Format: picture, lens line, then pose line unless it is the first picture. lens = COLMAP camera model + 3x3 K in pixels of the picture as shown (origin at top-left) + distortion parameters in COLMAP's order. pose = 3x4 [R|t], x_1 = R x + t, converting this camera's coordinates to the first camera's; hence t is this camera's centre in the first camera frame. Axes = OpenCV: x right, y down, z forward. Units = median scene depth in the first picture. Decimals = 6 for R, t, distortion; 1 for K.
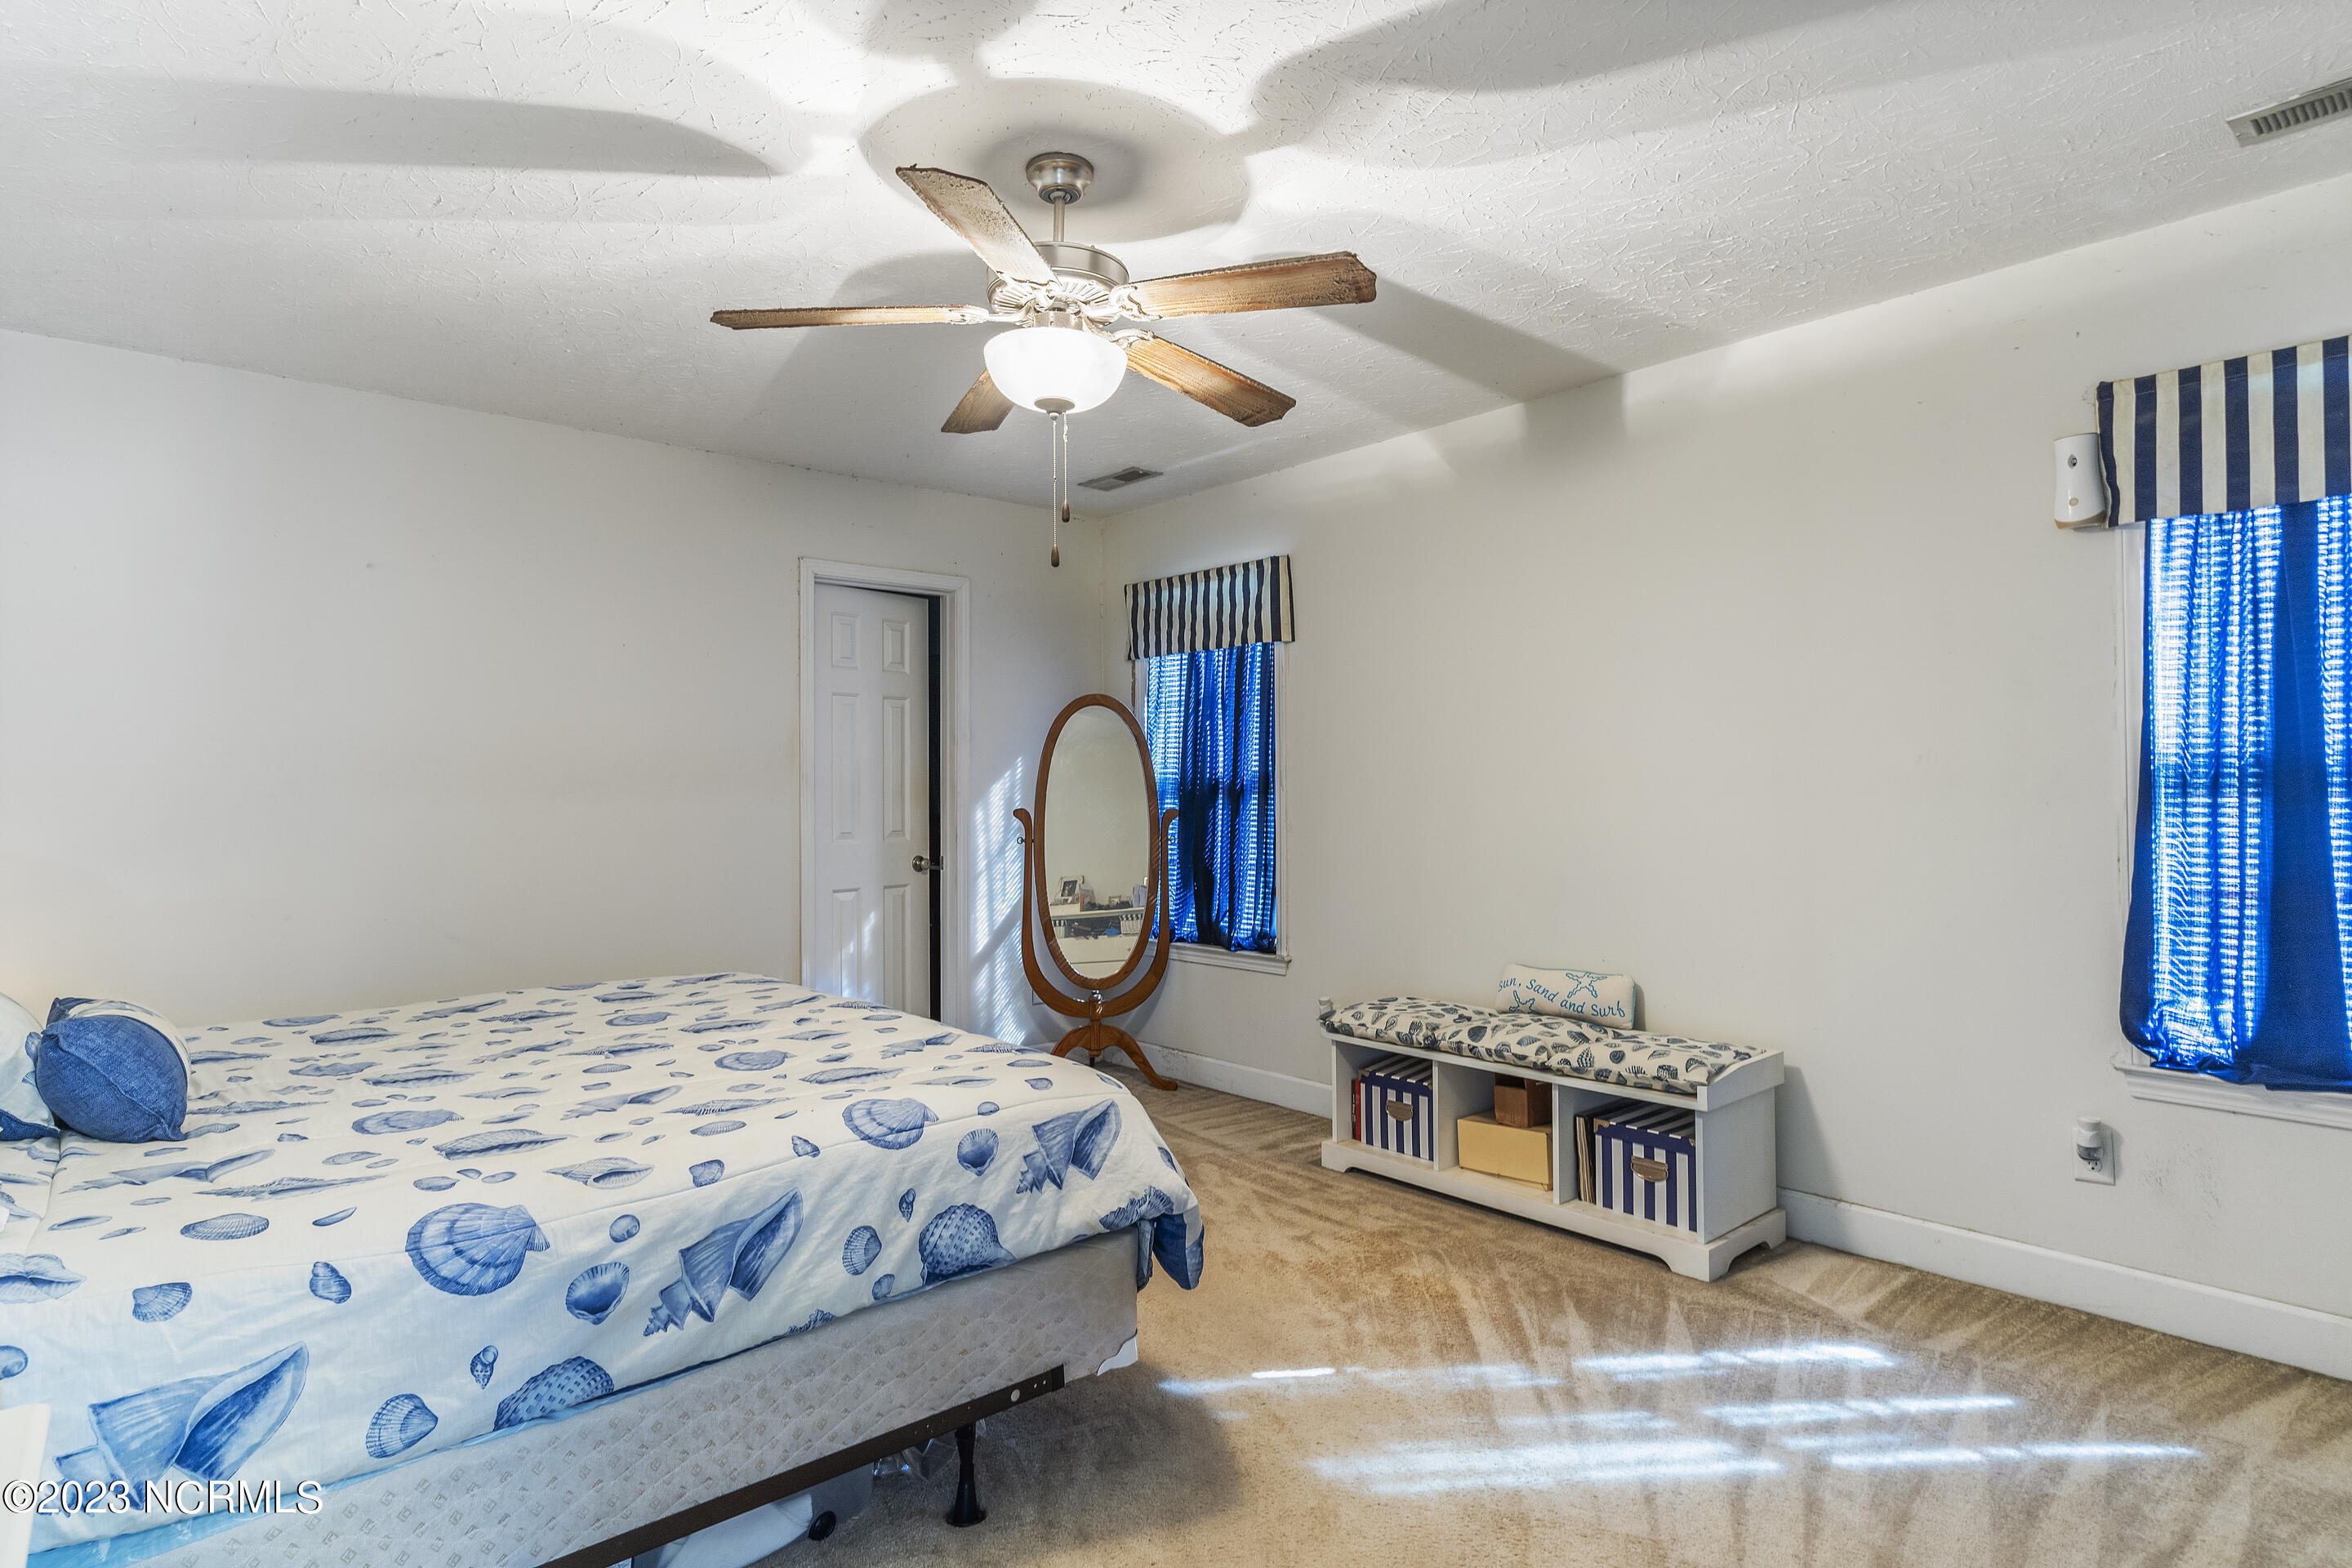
lens RADIAL K [[1256.8, 0, 1161.3], [0, 1256.8, 791.4], [0, 0, 1]] dist [-0.000507, -0.000137]
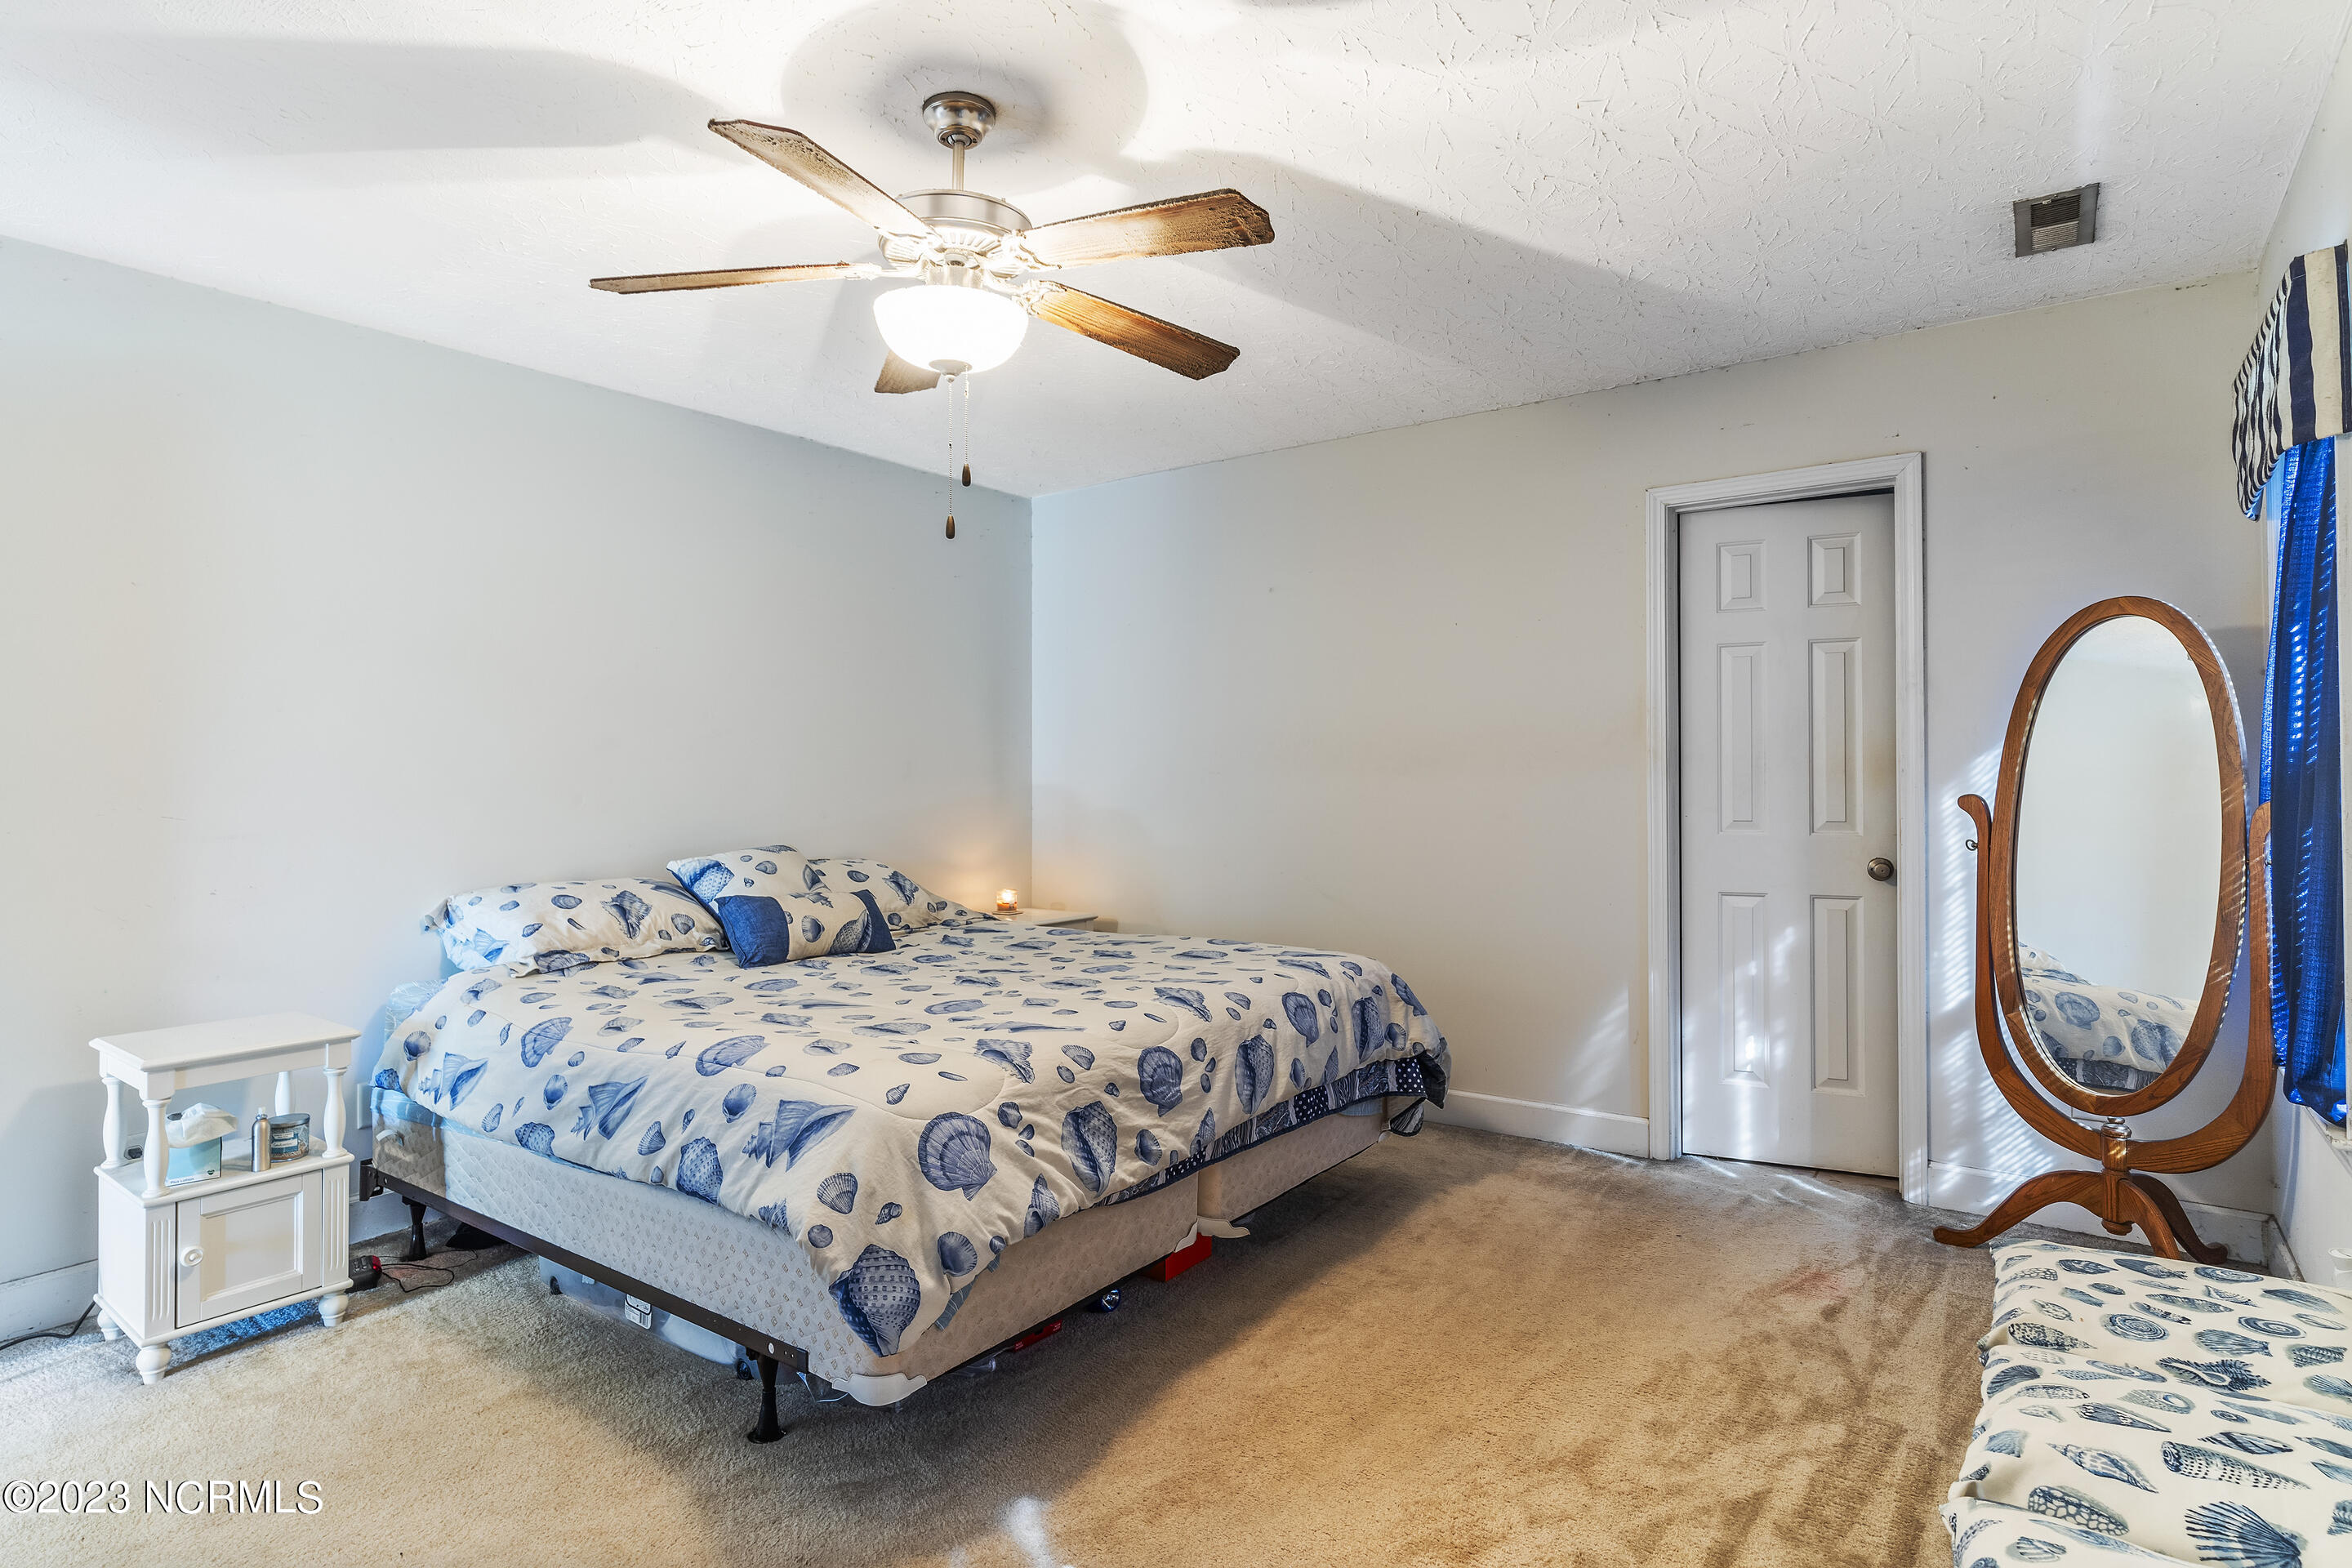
lens RADIAL K [[1254.3, 0, 1185.6], [0, 1254.3, 760.6], [0, 0, 1]] dist [-0.001594, -0.000473]
pose [[0.216735, -0.004128, -0.976222, 0.864894], [0.005850, 0.999979, -0.002930, -0.008846], [0.976213, -0.005076, 0.216755, 0.967566]]
